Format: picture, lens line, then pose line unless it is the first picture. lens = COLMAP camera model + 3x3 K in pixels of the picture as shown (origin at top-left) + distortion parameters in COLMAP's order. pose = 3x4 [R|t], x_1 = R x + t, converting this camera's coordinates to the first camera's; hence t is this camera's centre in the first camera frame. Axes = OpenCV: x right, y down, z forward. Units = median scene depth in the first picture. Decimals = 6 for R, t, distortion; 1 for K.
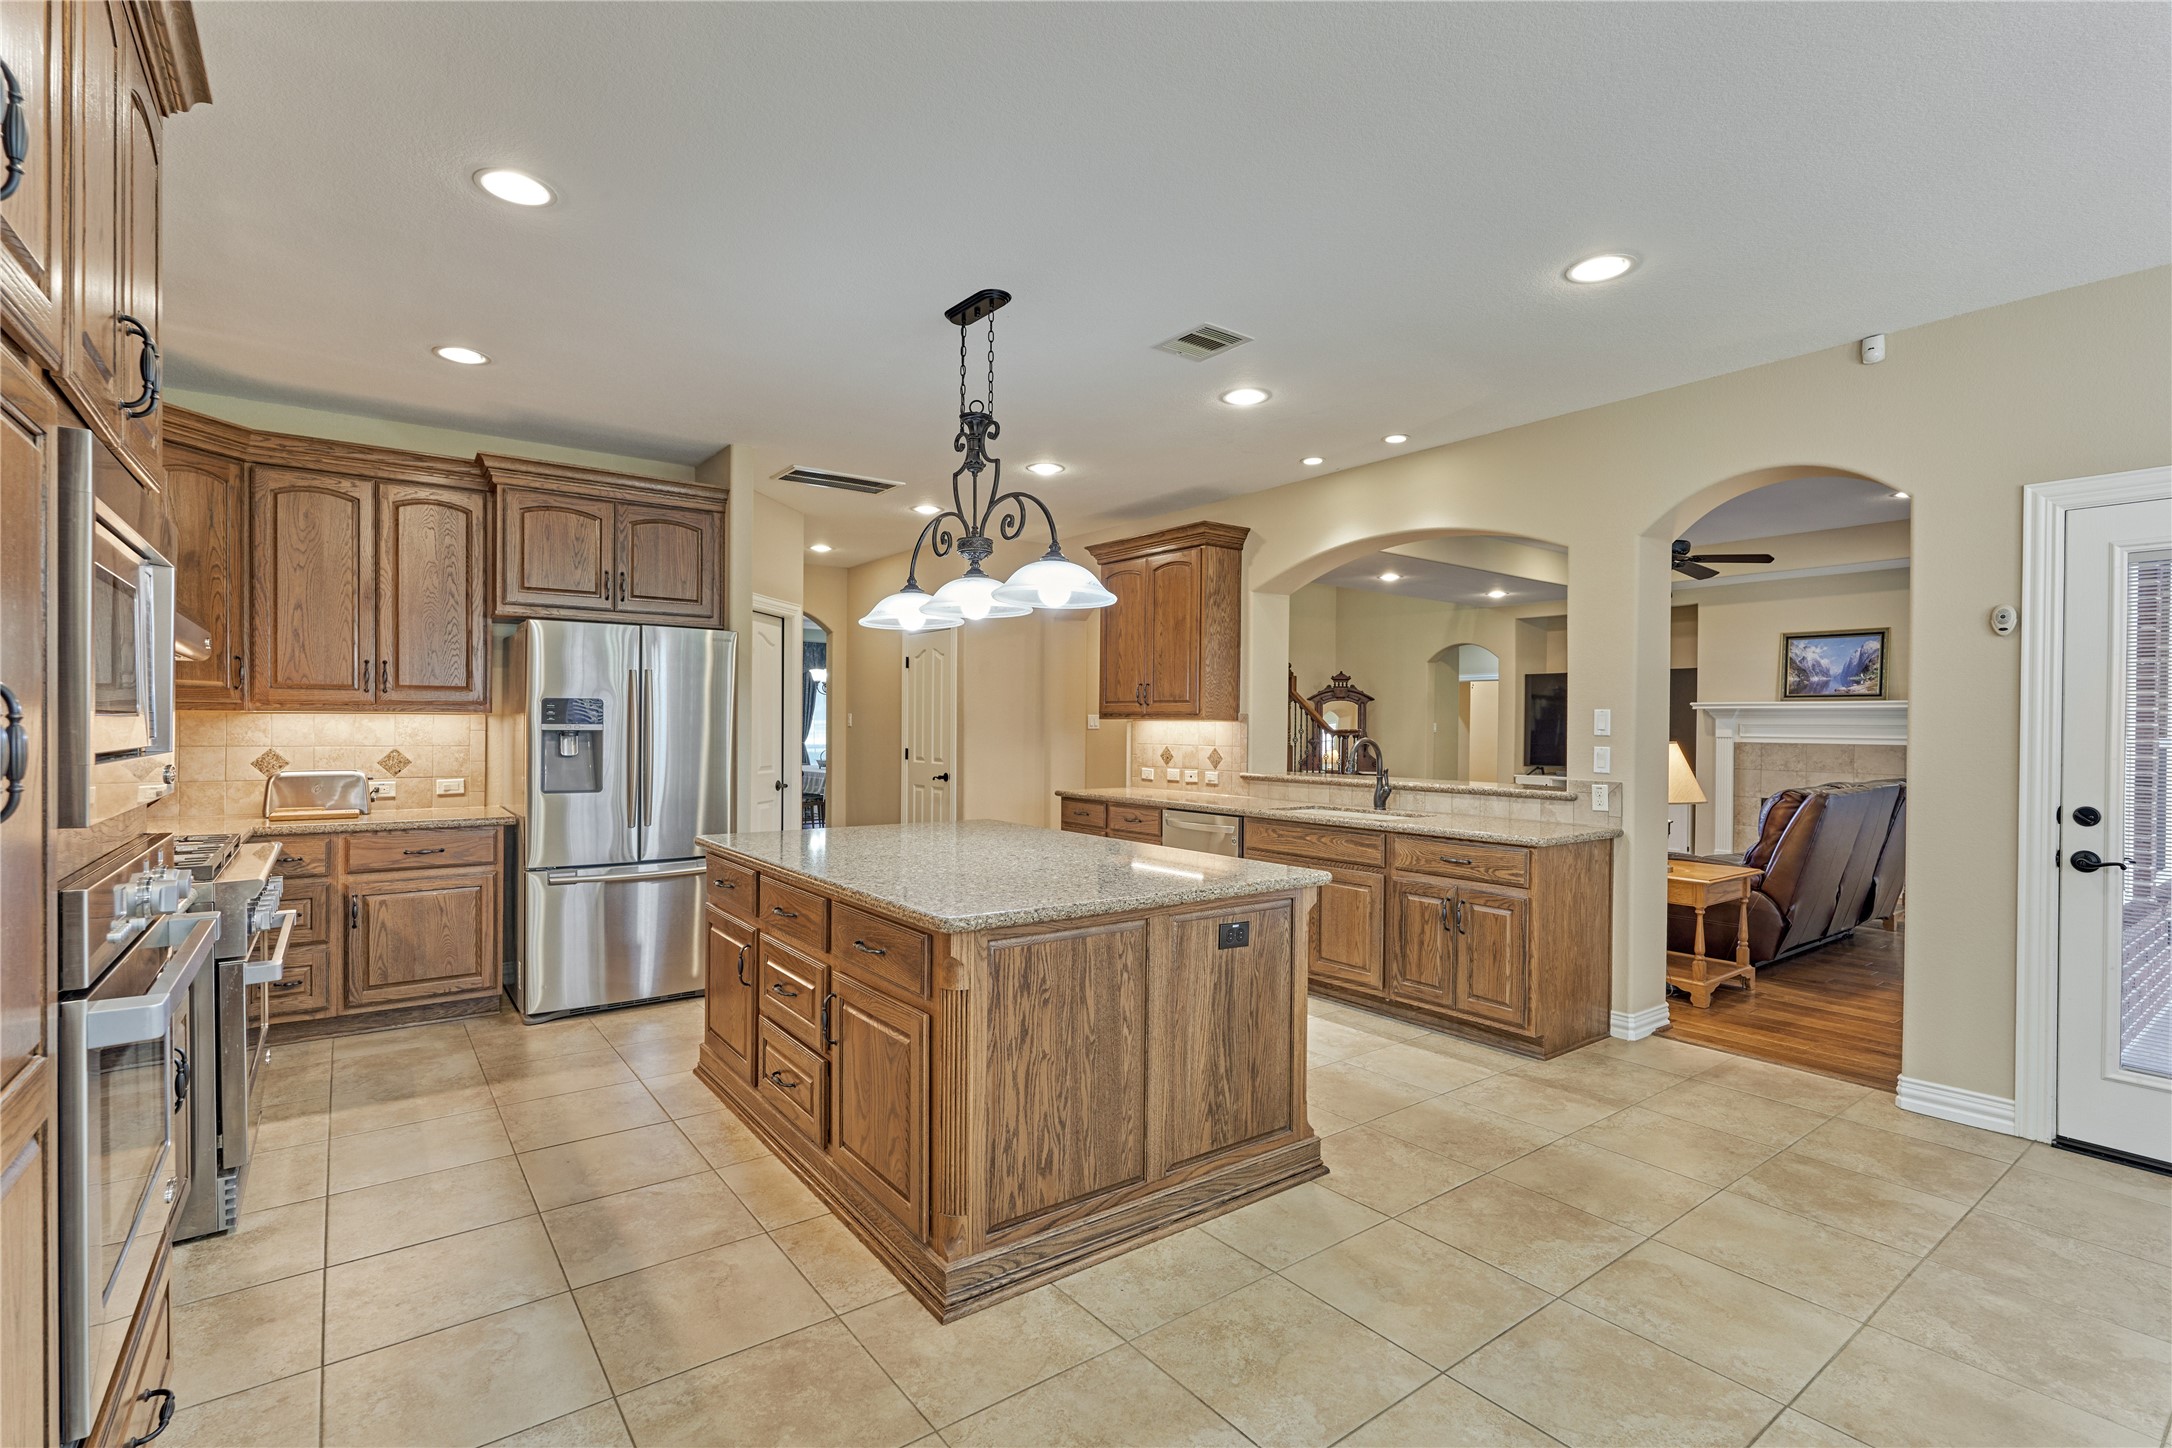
lens RADIAL K [[1001.0, 0, 1086.0], [0, 1001.0, 724.0], [0, 0, 1]] dist [-0.004080, 0.000239]
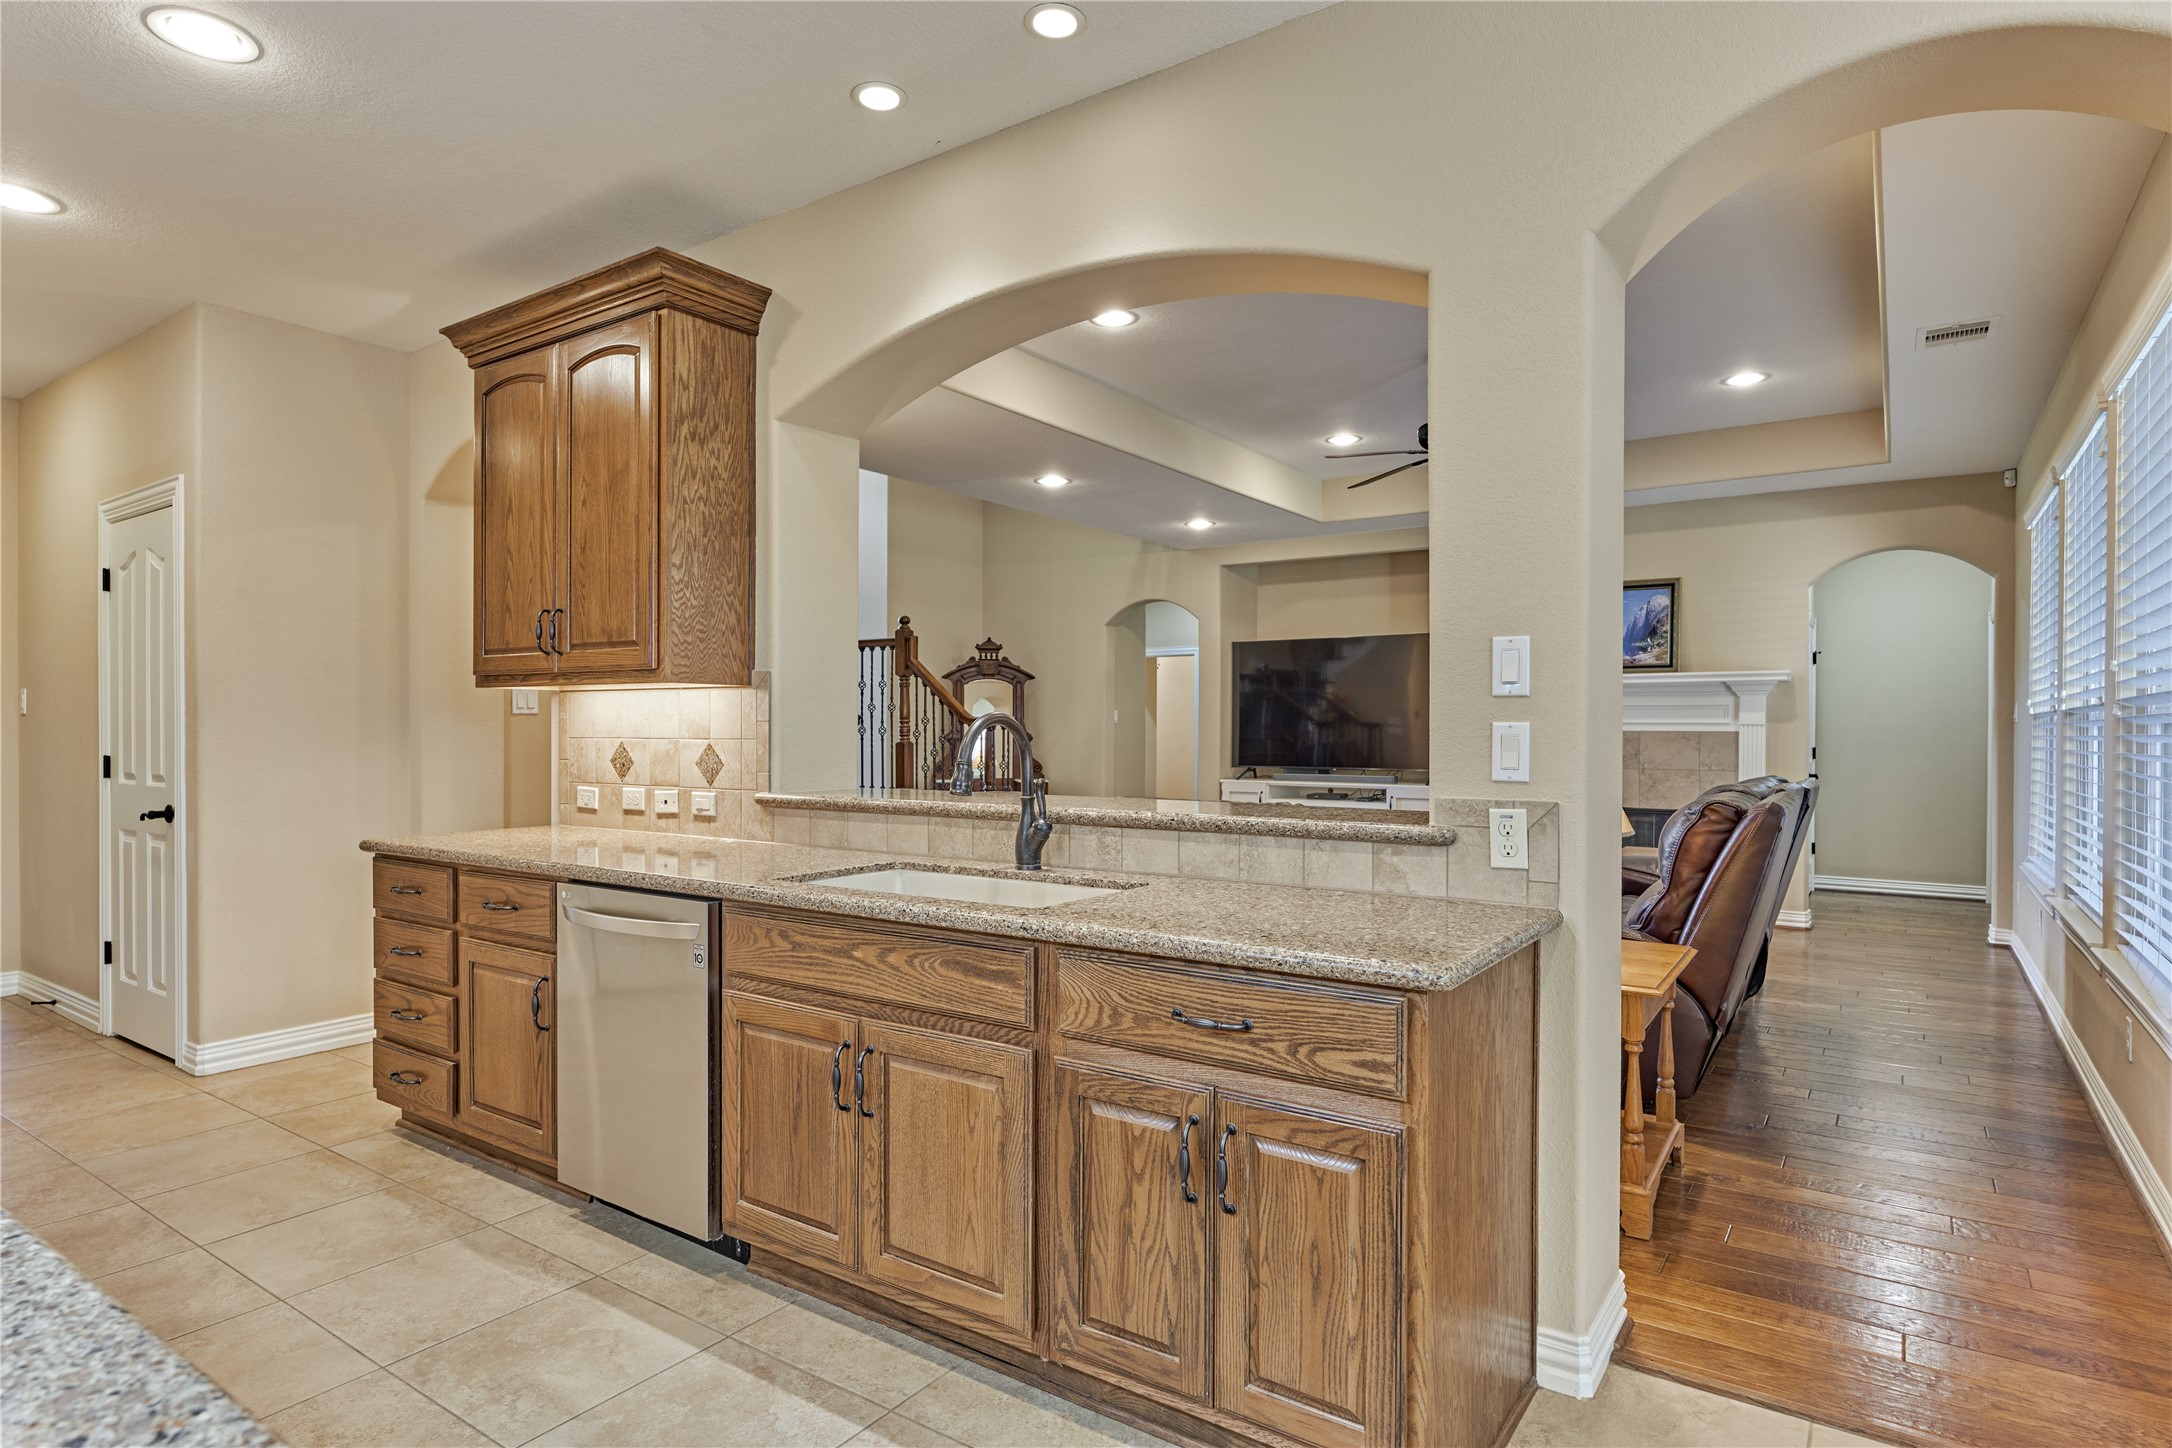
lens RADIAL K [[1168.6, 0, 1089.4], [0, 1168.6, 730.0], [0, 0, 1]] dist [-0.003183, -0.000412]
pose [[0.948895, -0.008699, 0.315473, 0.171789], [0.006991, 0.999954, 0.006544, 0.020784], [-0.315515, -0.004004, 0.948912, 0.547244]]
